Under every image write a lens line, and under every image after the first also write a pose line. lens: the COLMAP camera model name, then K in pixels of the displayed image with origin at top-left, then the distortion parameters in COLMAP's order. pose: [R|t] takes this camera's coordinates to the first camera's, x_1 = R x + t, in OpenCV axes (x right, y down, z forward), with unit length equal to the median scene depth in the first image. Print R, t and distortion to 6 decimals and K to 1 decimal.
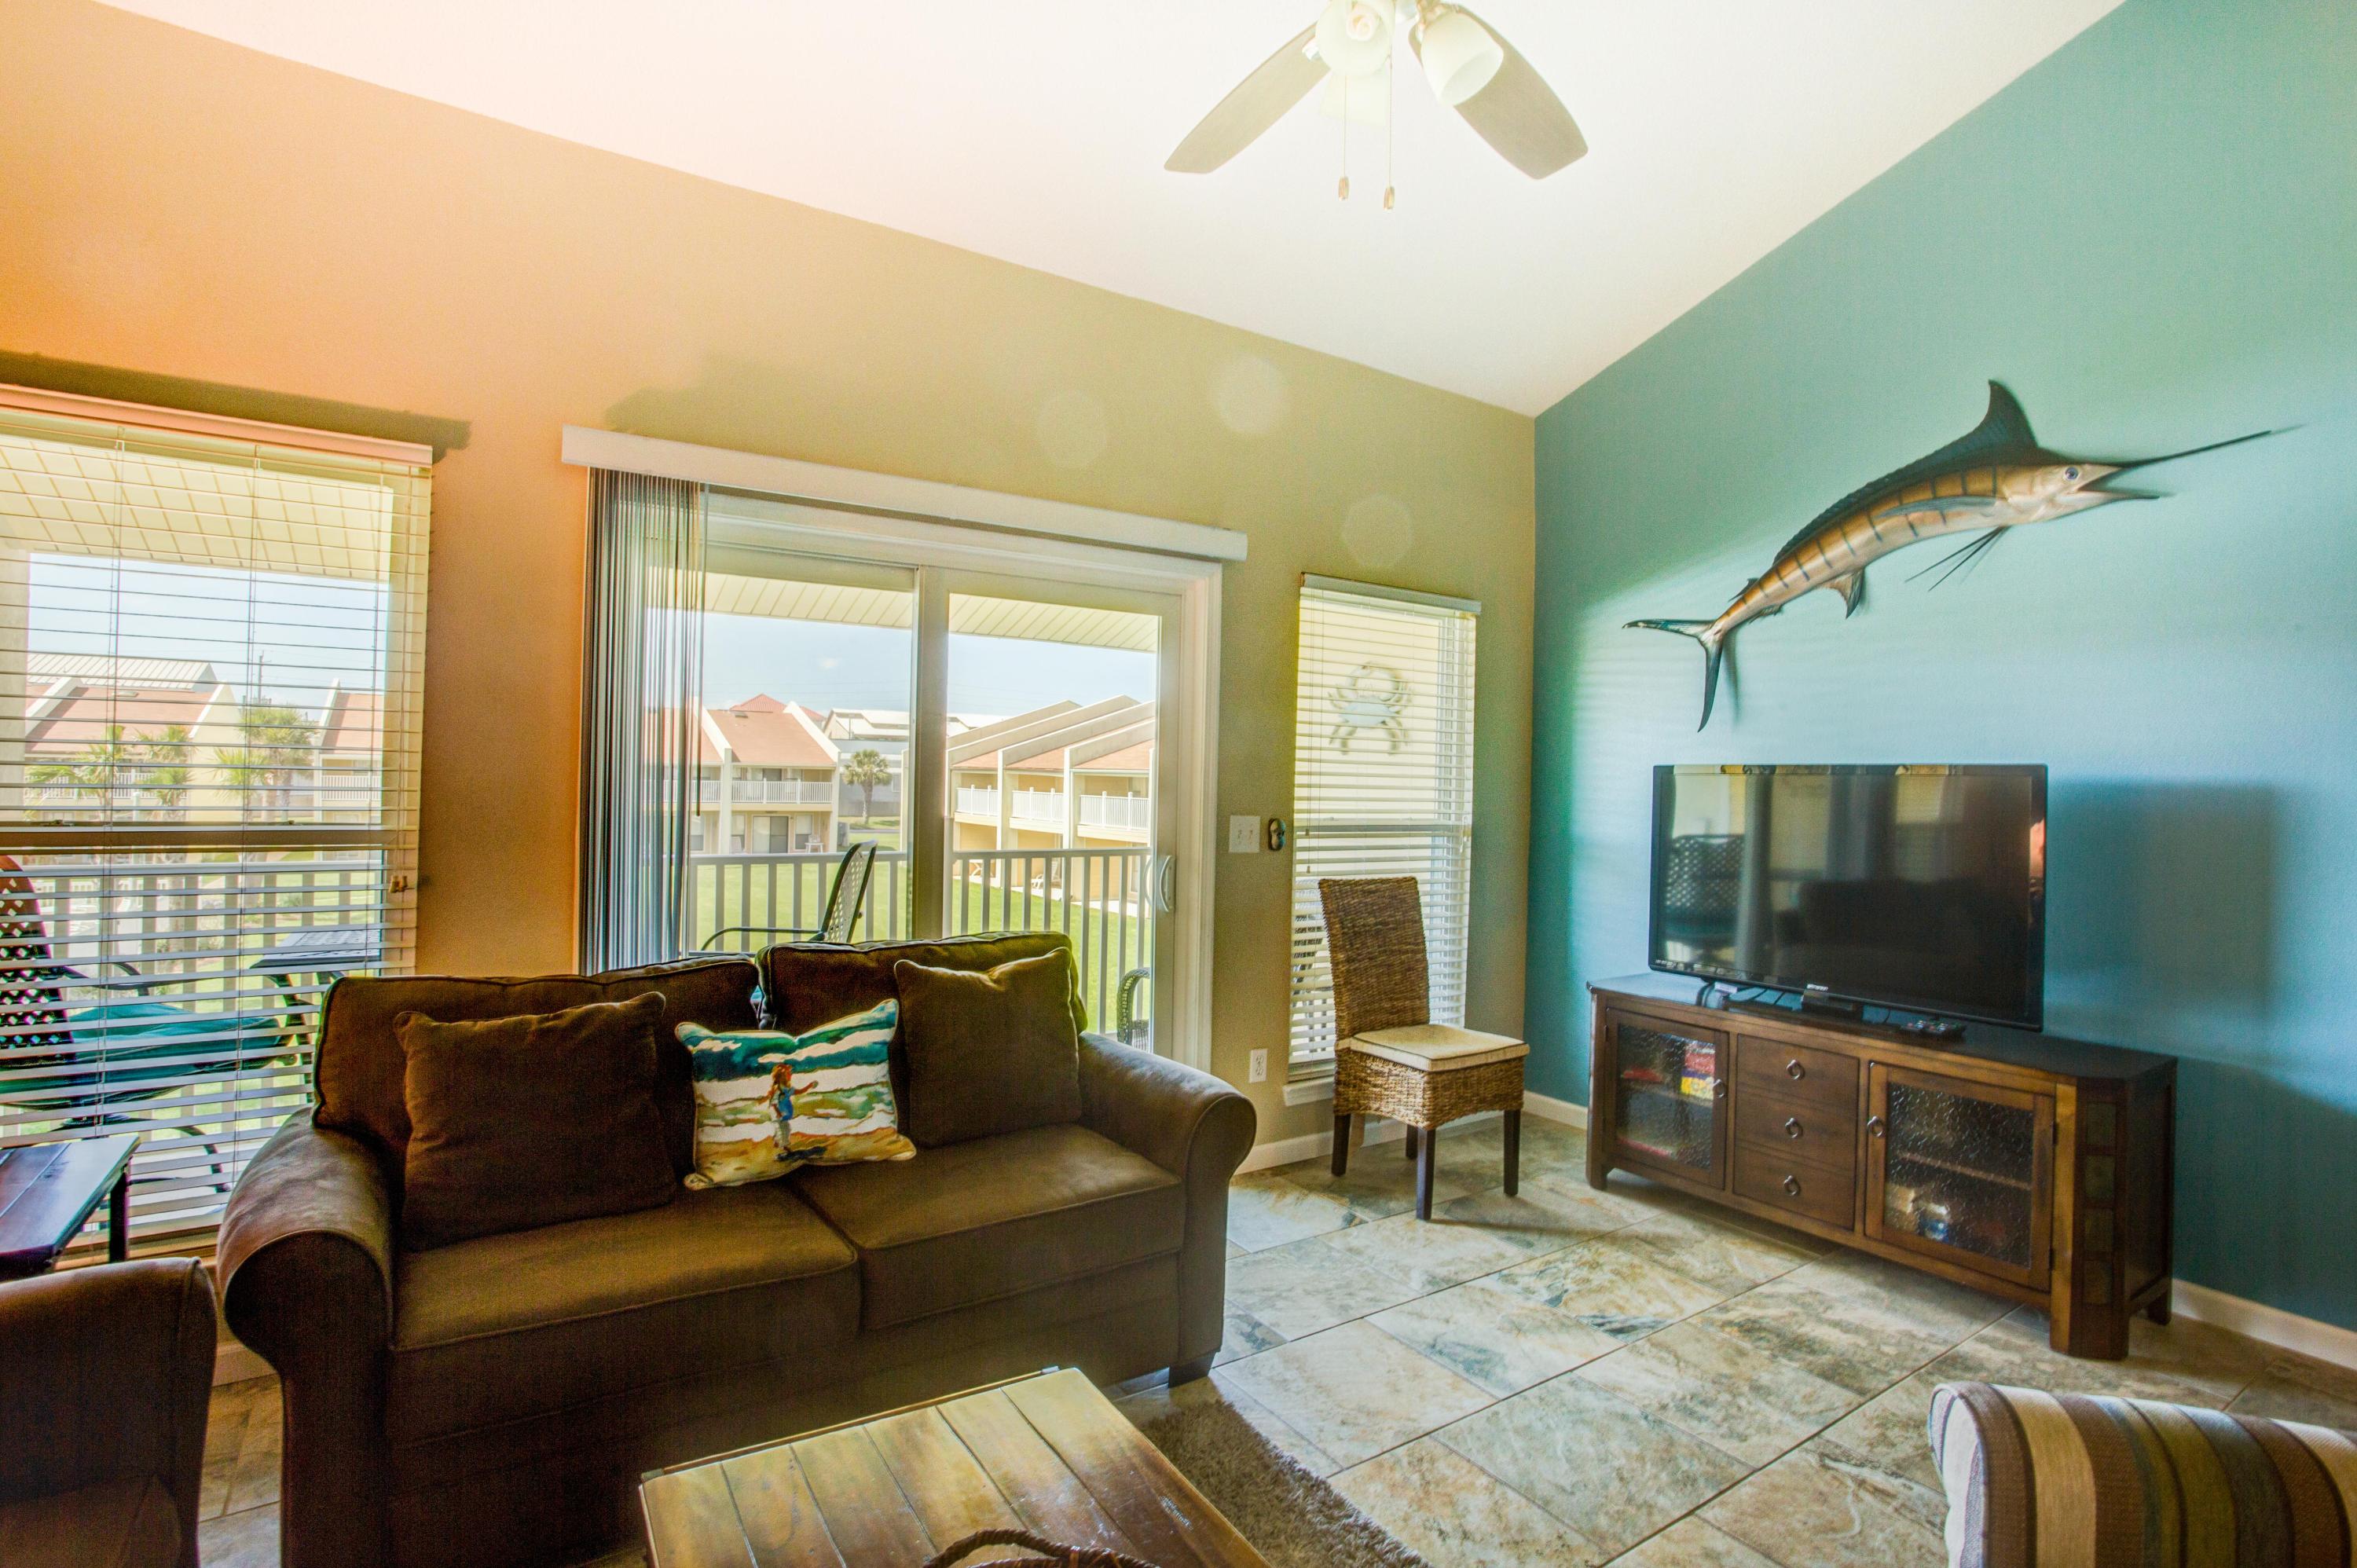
lens RADIAL K [[1150.1, 0, 1165.0], [0, 1150.1, 777.9], [0, 0, 1]] dist [-0.046161, 0.012382]
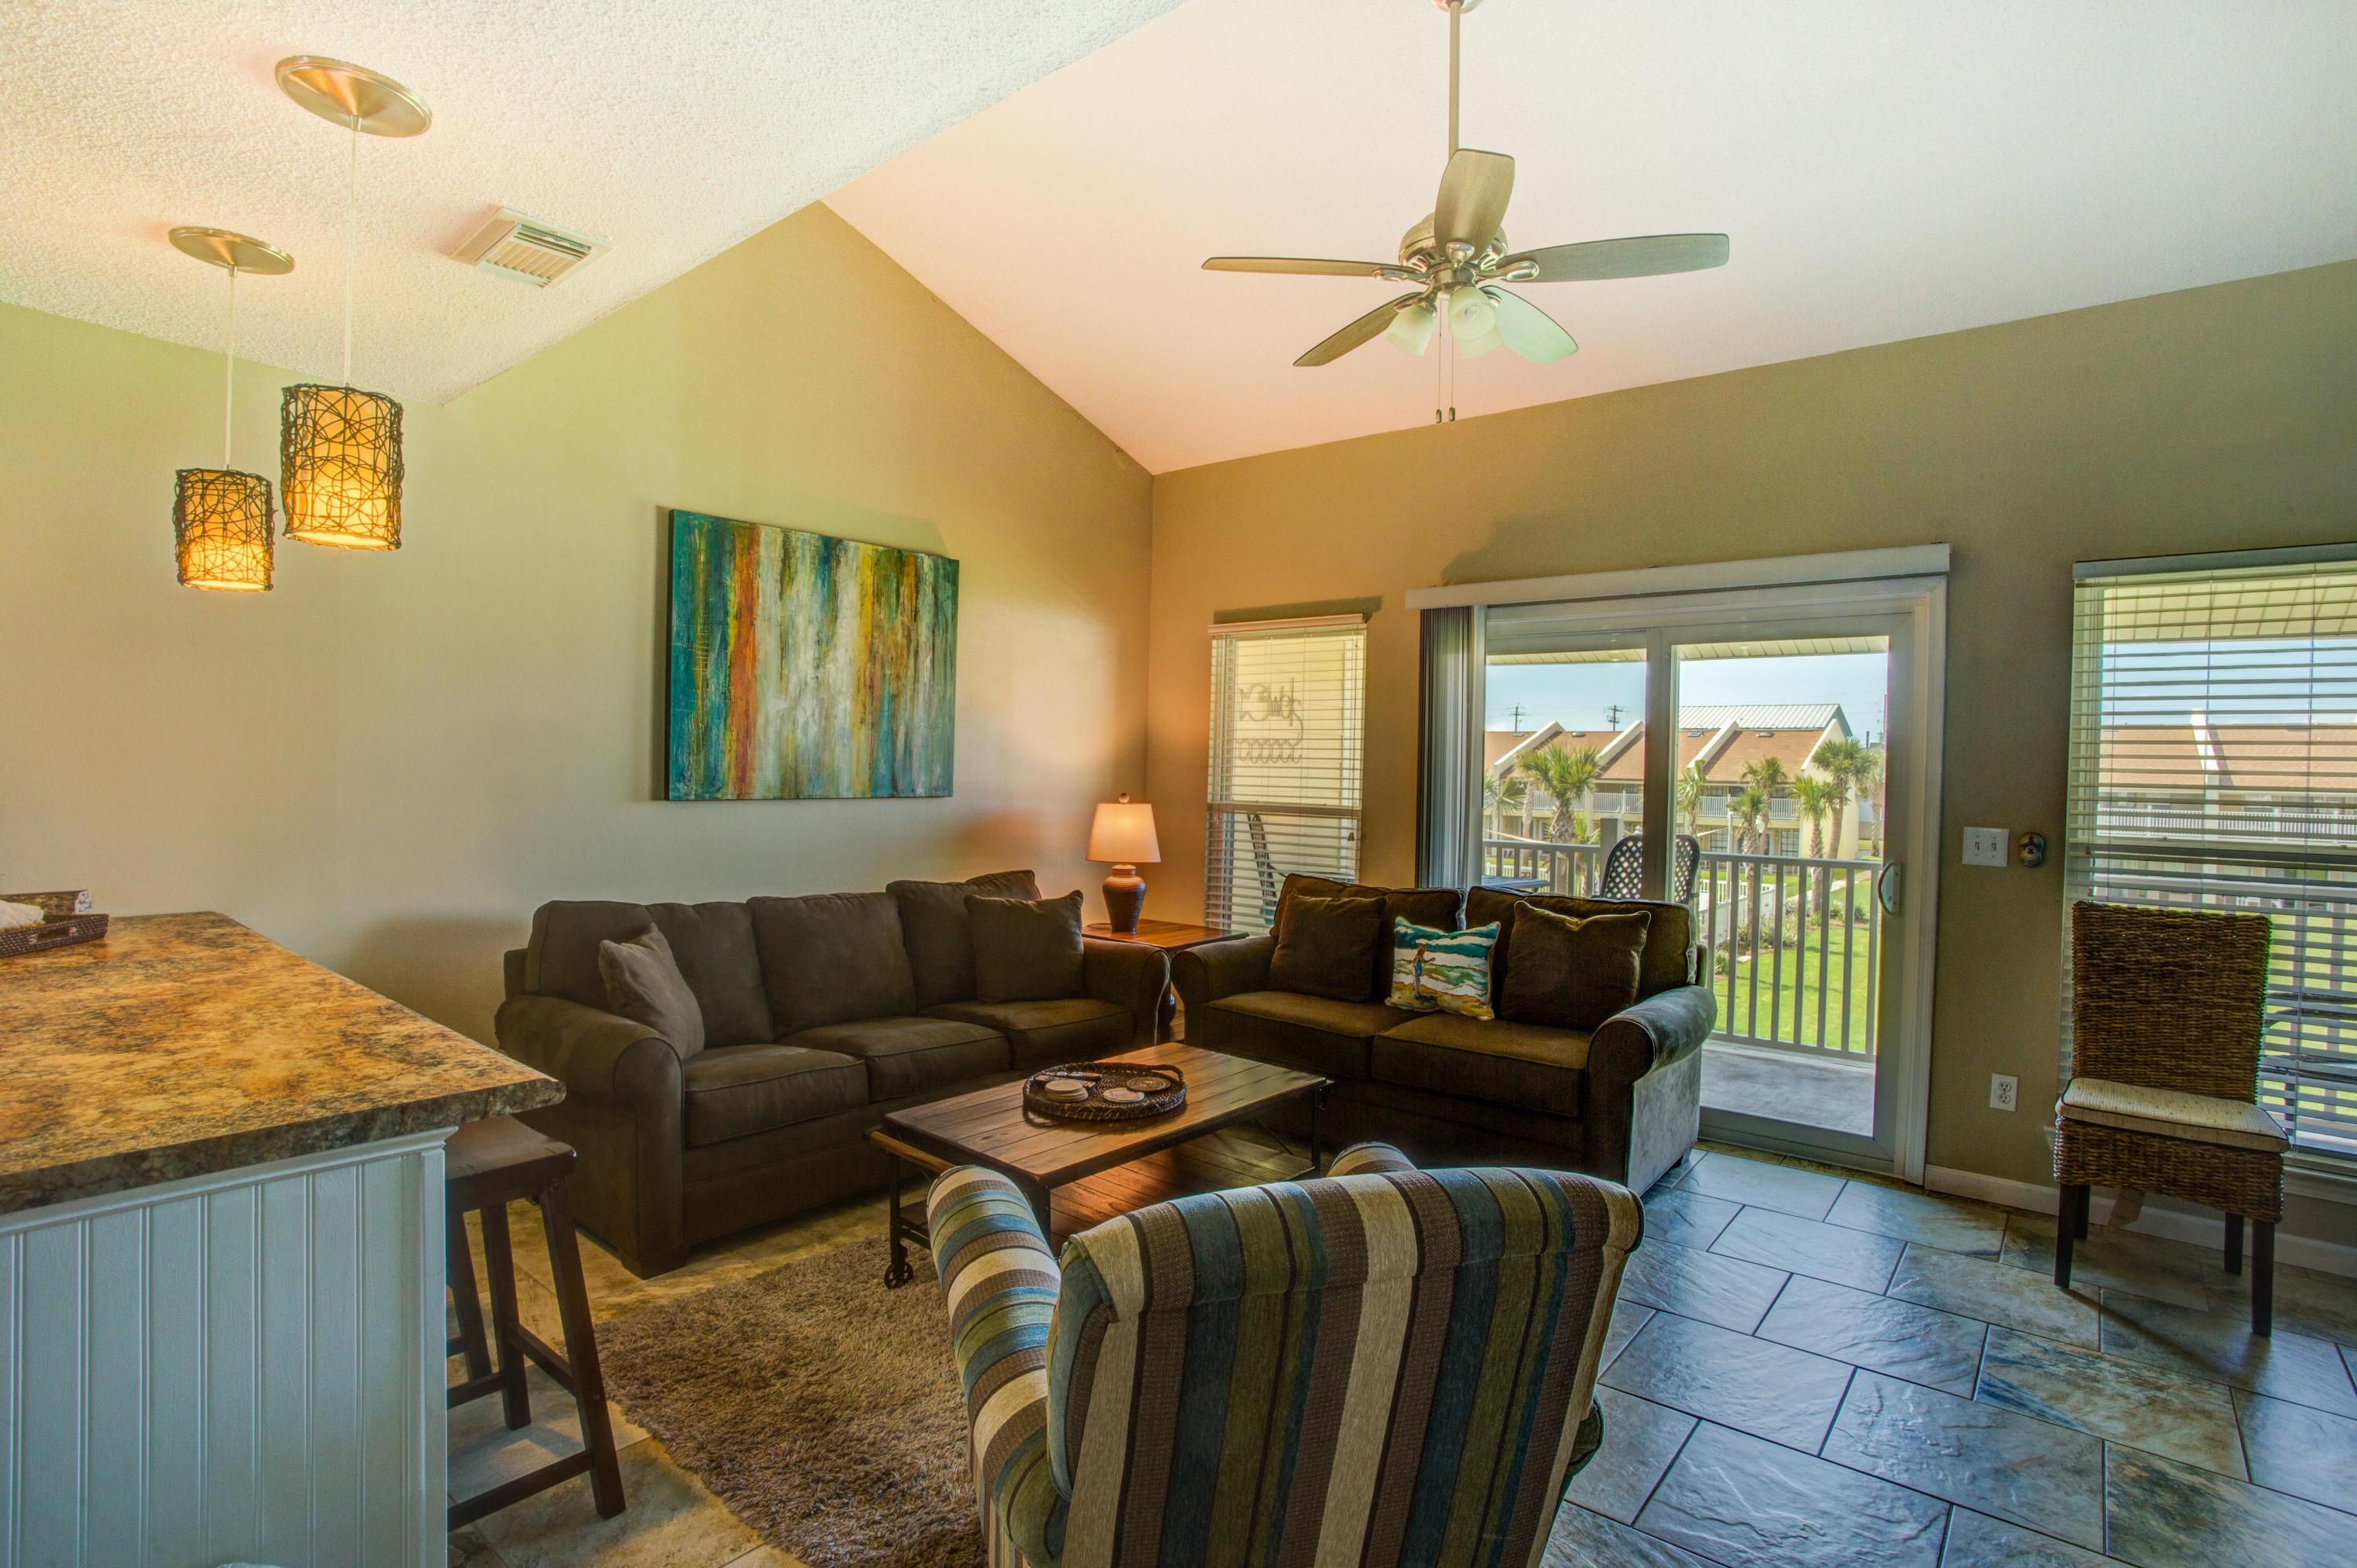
lens RADIAL K [[1150.1, 0, 1211.6], [0, 1150.1, 764.6], [0, 0, 1]] dist [-0.046161, 0.012382]
pose [[0.308351, -0.019370, -0.951076, 0.903119], [-0.017881, 0.999498, -0.026154, 0.020152], [0.951105, 0.025070, 0.307849, 0.106966]]
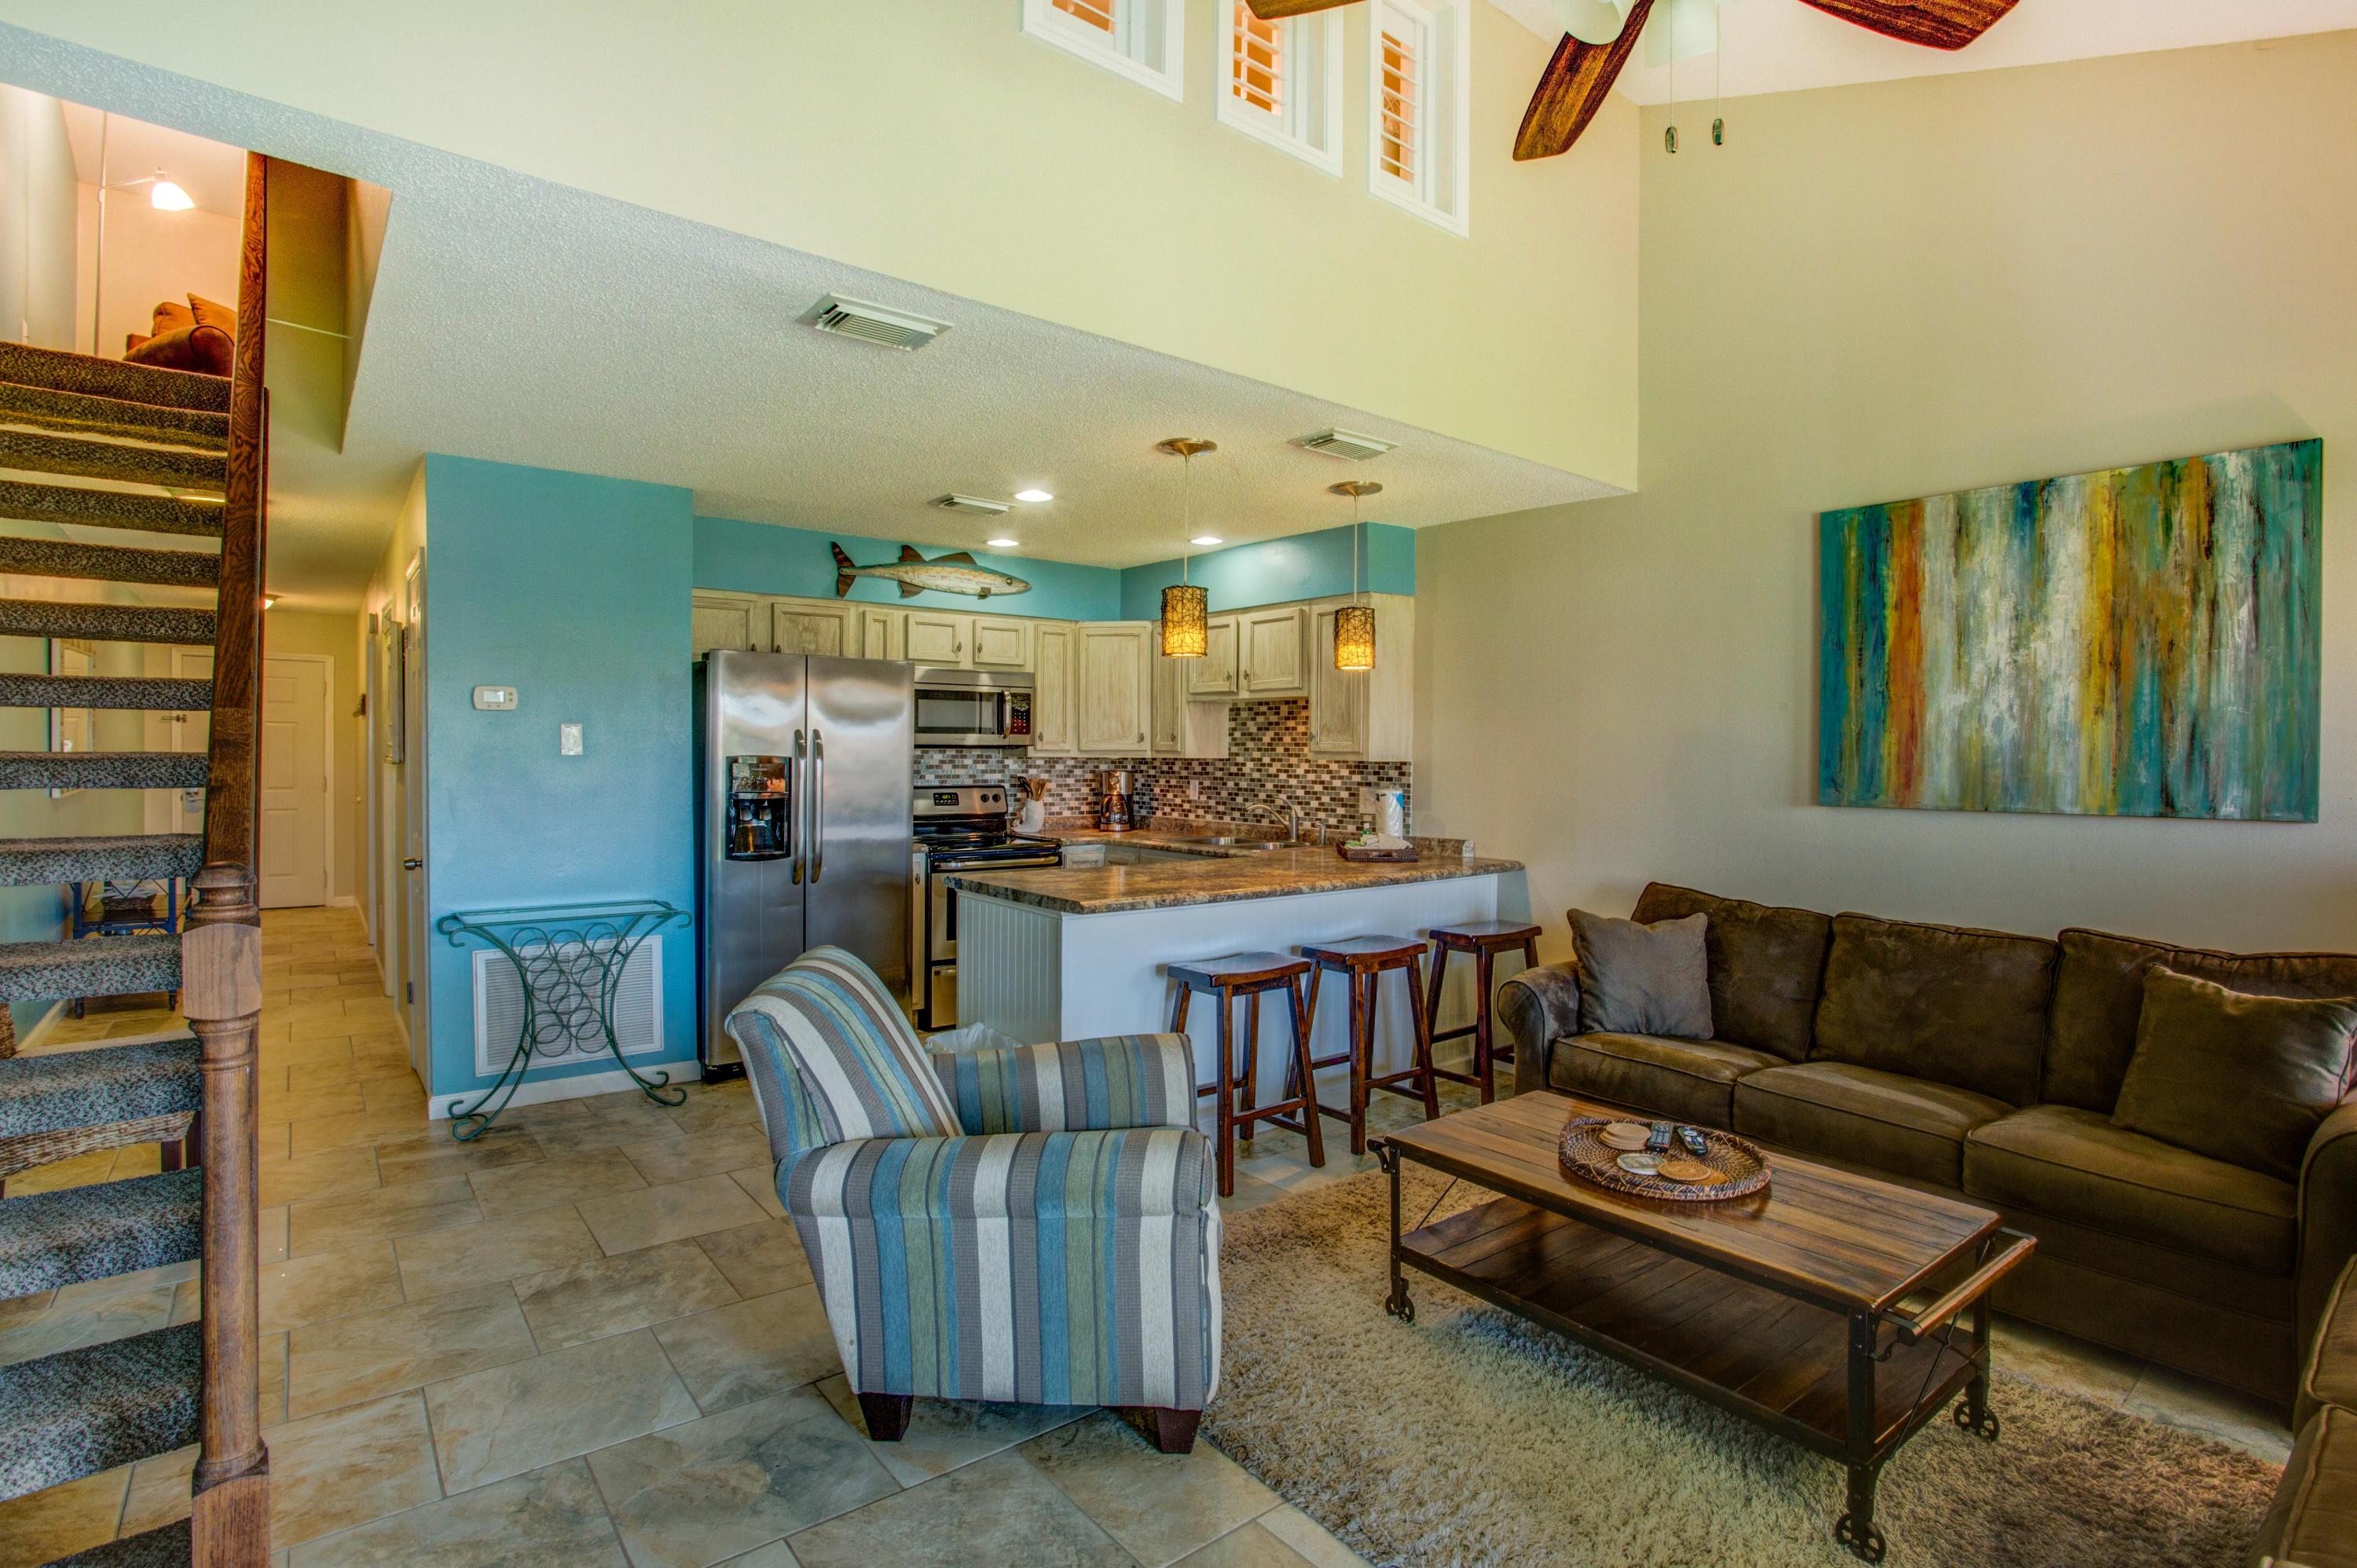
lens RADIAL K [[1150.1, 0, 1191.5], [0, 1150.1, 793.2], [0, 0, 1]] dist [-0.046161, 0.012382]
pose [[-0.994493, -0.029726, -0.100499, 0.360375], [-0.033419, 0.998819, 0.035265, 0.003715], [0.099332, 0.038430, -0.994312, 1.061798]]
